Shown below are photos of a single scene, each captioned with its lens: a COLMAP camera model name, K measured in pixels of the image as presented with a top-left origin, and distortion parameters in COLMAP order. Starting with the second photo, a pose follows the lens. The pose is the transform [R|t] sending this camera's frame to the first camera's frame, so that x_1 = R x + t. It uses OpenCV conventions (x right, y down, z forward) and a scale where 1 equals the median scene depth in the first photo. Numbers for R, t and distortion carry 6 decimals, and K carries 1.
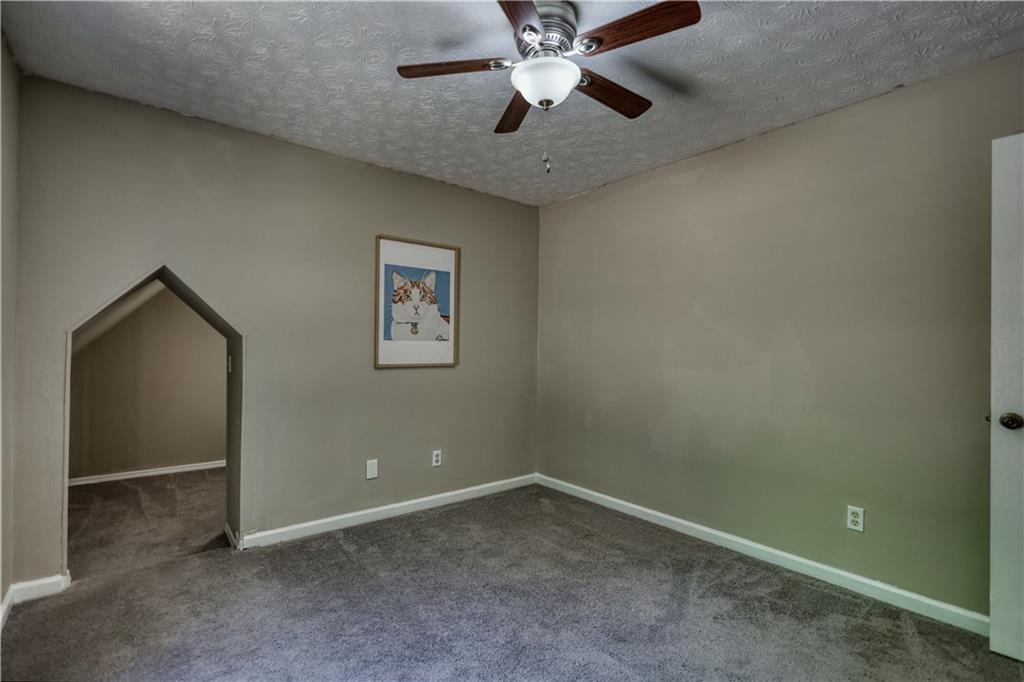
lens RADIAL K [[480.2, 0, 511.1], [0, 480.2, 343.4], [0, 0, 1]] dist [-0.003199, 0.000778]
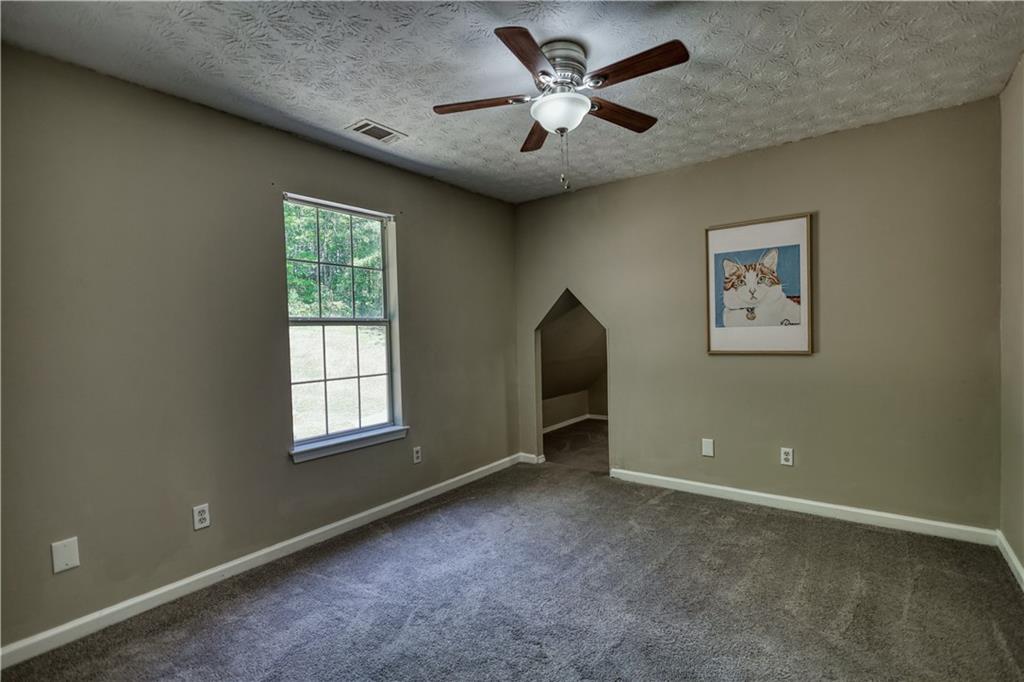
lens RADIAL K [[480.2, 0, 508.4], [0, 480.2, 337.0], [0, 0, 1]] dist [-0.003199, 0.000778]
pose [[0.227146, -0.000942, -0.973860, 0.630661], [0.037669, 0.999260, 0.007820, -0.010632], [0.973132, -0.038461, 0.227014, 0.316224]]
